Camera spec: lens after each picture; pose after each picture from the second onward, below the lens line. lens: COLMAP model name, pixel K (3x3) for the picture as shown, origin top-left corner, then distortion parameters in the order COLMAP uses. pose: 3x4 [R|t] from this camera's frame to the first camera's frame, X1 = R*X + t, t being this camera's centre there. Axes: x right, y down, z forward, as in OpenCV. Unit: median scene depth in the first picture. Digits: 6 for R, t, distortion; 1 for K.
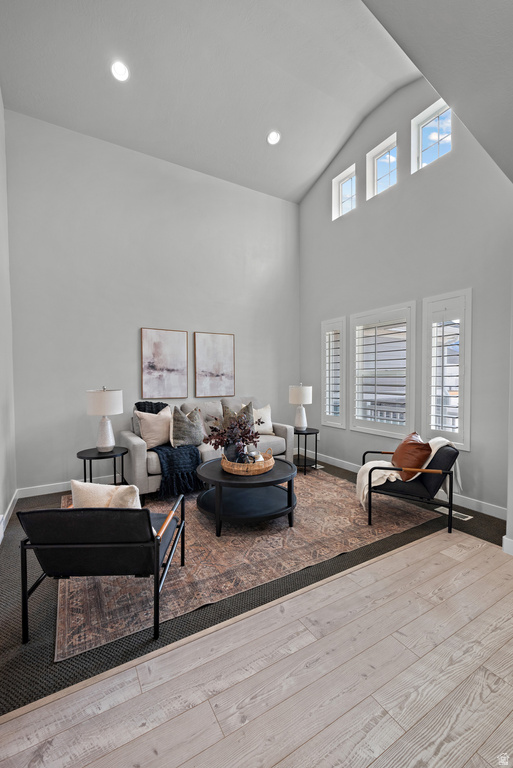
lens RADIAL K [[326.1, 0, 257.3], [0, 326.1, 387.5], [0, 0, 1]] dist [0.000663, 0.000251]
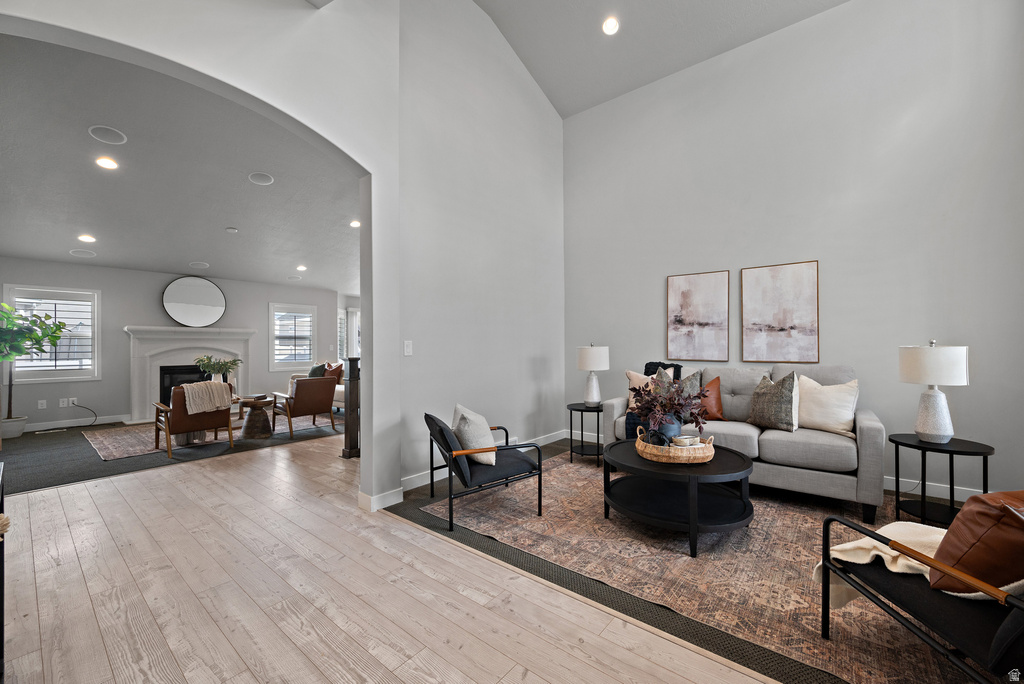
lens RADIAL K [[406.5, 0, 512.0], [0, 406.5, 342.0], [0, 0, 1]] dist [-0.002567, -0.000205]
pose [[0.344912, -0.004648, -0.938623, 0.502261], [-0.024759, 0.999595, -0.014048, 0.014075], [0.938308, 0.028085, 0.344658, 0.253959]]
